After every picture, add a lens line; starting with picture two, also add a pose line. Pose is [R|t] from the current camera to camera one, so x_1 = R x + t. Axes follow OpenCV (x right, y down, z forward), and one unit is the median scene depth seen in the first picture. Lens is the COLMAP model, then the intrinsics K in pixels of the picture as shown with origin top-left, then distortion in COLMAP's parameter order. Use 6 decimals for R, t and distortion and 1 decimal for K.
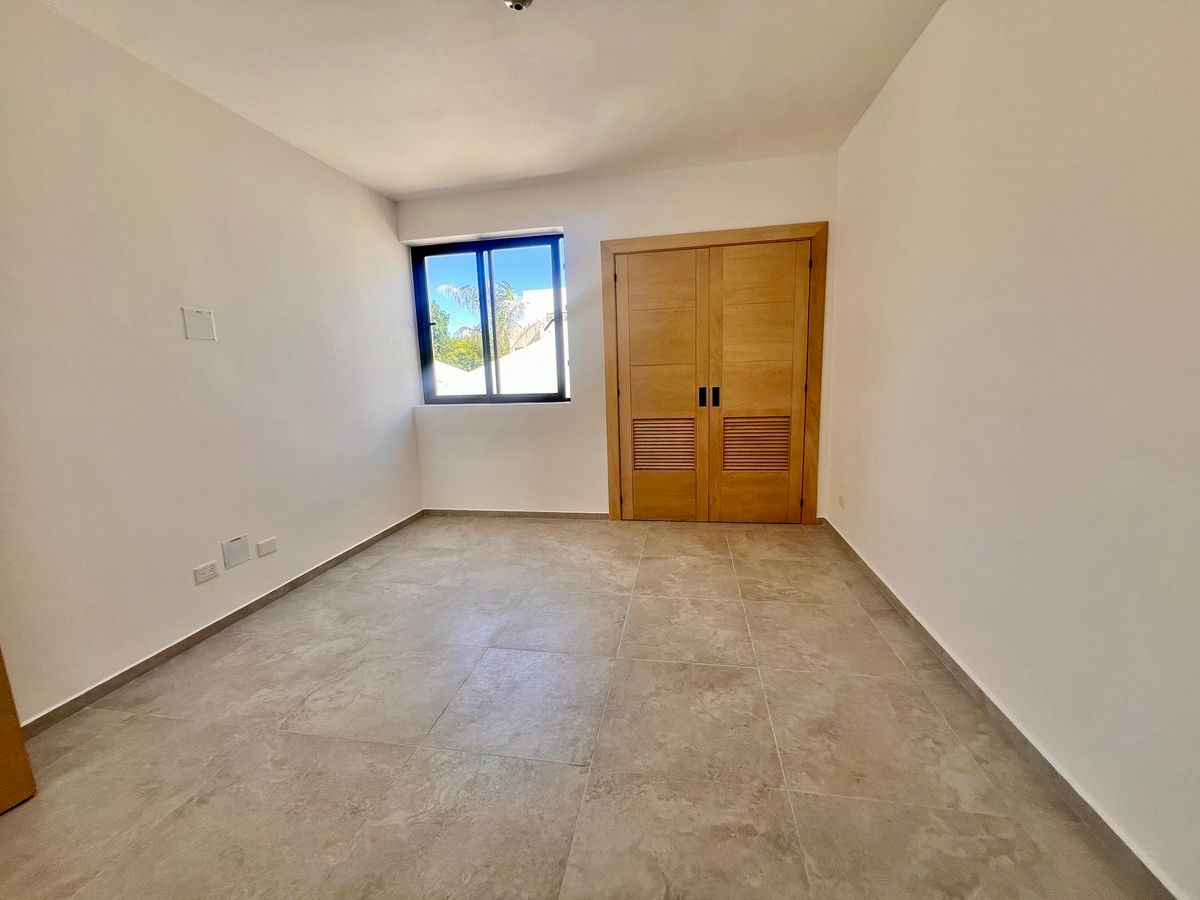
lens RADIAL K [[477.9, 0, 603.1], [0, 477.9, 446.6], [0, 0, 1]] dist [-0.002602, 0.000509]
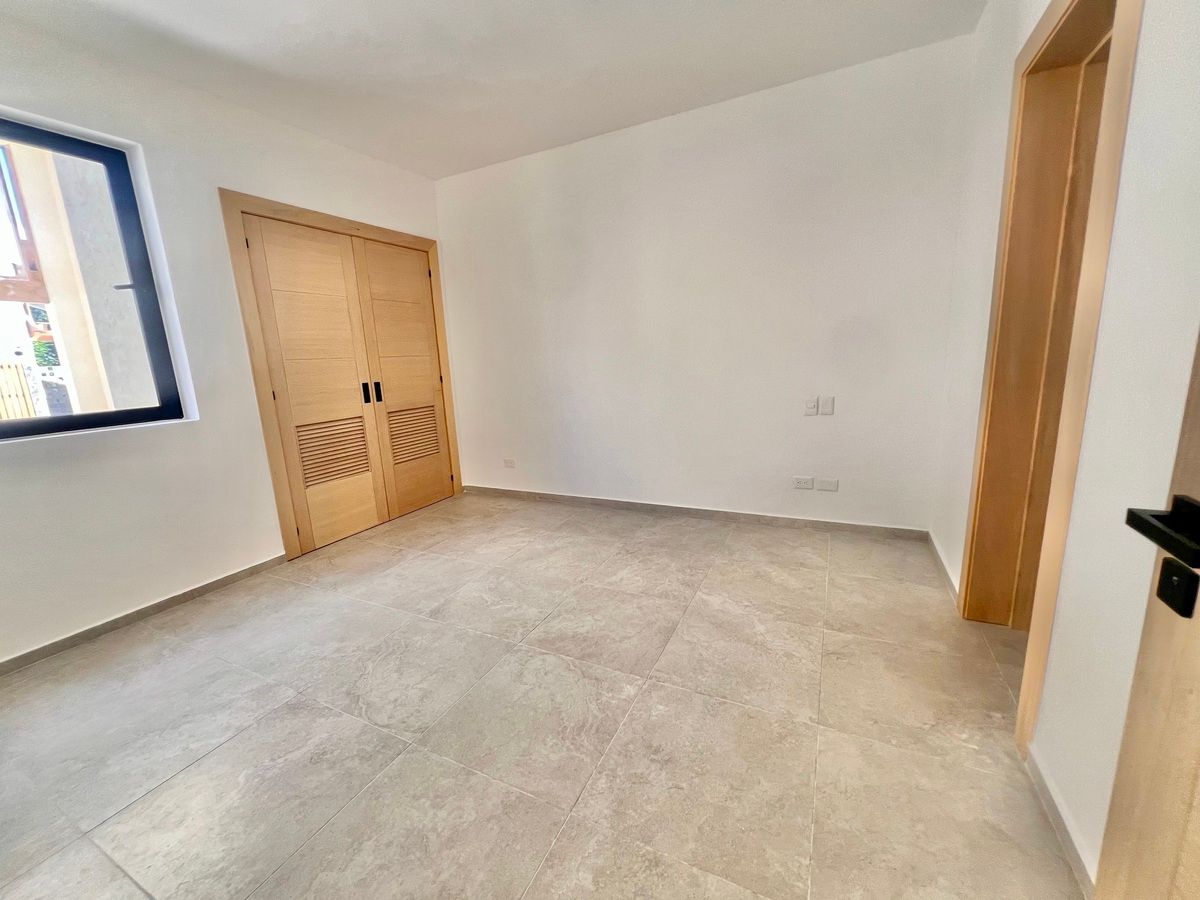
lens RADIAL K [[477.9, 0, 603.1], [0, 477.9, 446.6], [0, 0, 1]] dist [-0.002602, 0.000509]
pose [[0.276780, -0.167791, 0.946171, -0.580078], [0.203530, 0.972534, 0.112928, -0.011056], [-0.939132, 0.161318, 0.303329, 0.285533]]
